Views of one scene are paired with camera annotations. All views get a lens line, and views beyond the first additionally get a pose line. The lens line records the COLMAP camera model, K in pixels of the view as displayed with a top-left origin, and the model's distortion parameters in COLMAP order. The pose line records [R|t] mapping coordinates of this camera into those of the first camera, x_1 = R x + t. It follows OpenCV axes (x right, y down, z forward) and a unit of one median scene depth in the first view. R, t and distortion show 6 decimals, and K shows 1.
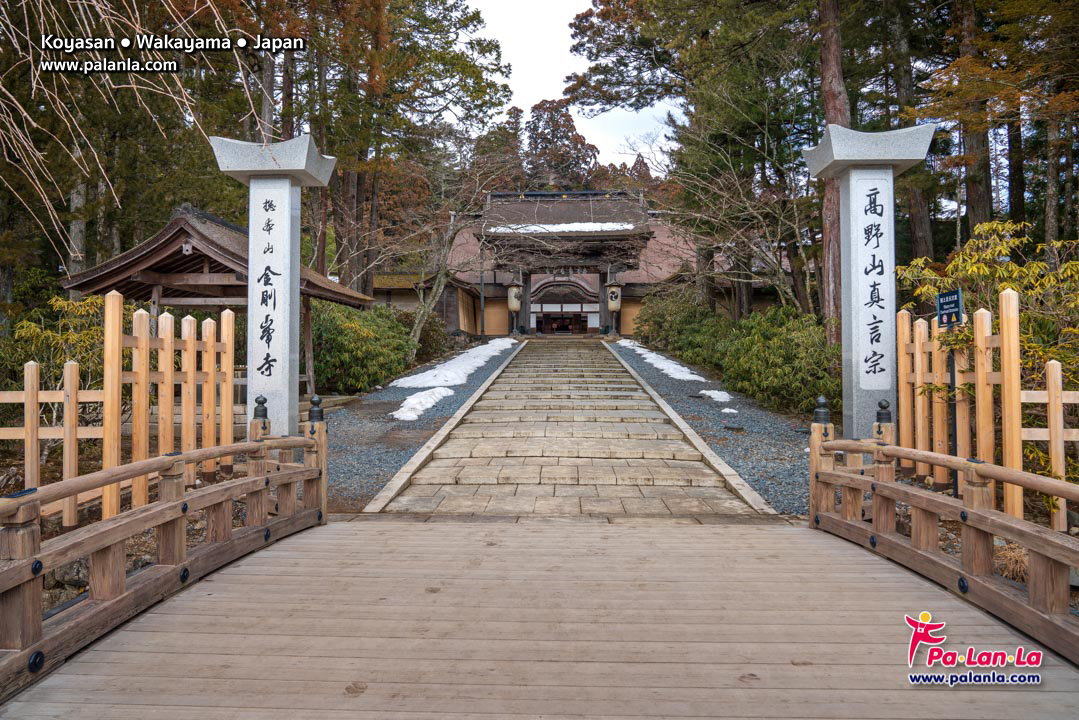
lens RADIAL K [[773.3, 0, 539.1], [0, 773.3, 361.8], [0, 0, 1]] dist [-0.000189, -0.000305]
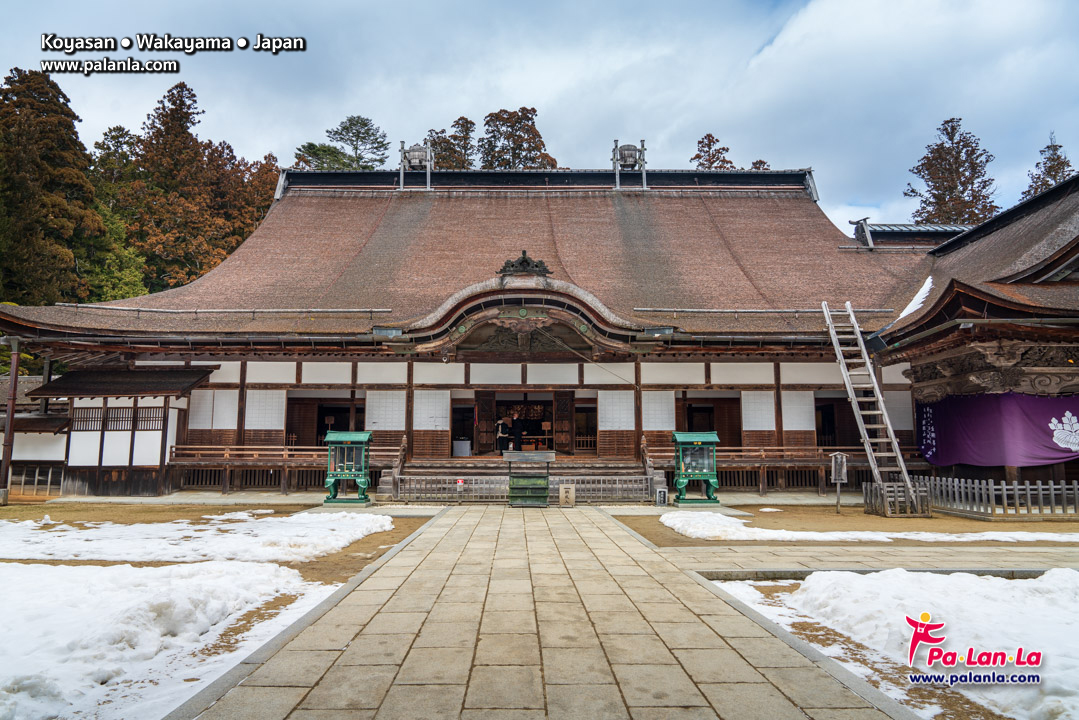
lens RADIAL K [[752.3, 0, 536.9], [0, 752.3, 358.1], [0, 0, 1]] dist [-0.008008, -0.004066]
pose [[0.998967, 0.006529, 0.044978, 0.020435], [-0.001776, 0.994480, -0.104912, -0.042472], [-0.045415, 0.104723, 0.993464, 0.683615]]
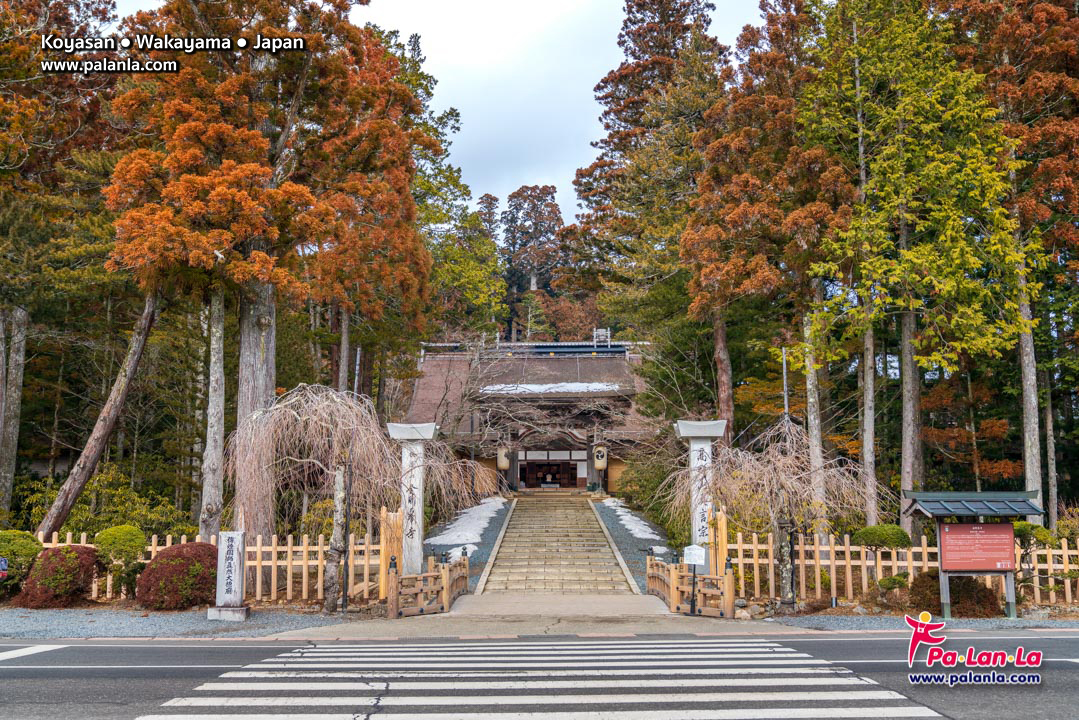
lens RADIAL K [[1107.7, 0, 538.0], [0, 1107.7, 362.6], [0, 0, 1]] dist [0.004427, 0.000000]
pose [[0.999735, 0.002067, 0.022920, -0.012701], [0.000947, 0.991423, -0.130692, -0.008908], [-0.022994, 0.130679, 0.991158, -0.299938]]
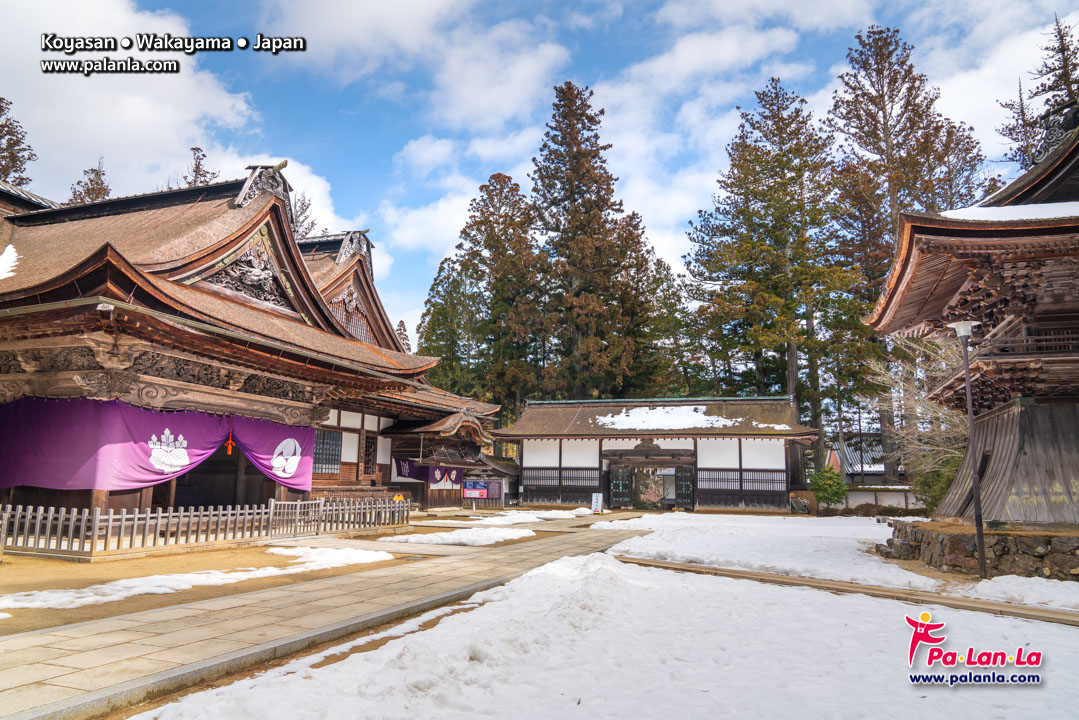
lens RADIAL K [[752.3, 0, 539.2], [0, 752.3, 356.7], [0, 0, 1]] dist [-0.008008, -0.004066]
pose [[0.305160, 0.168637, 0.937251, 0.031181], [-0.041374, 0.985614, -0.163868, -0.039759], [-0.951402, 0.011228, 0.307747, 0.772190]]
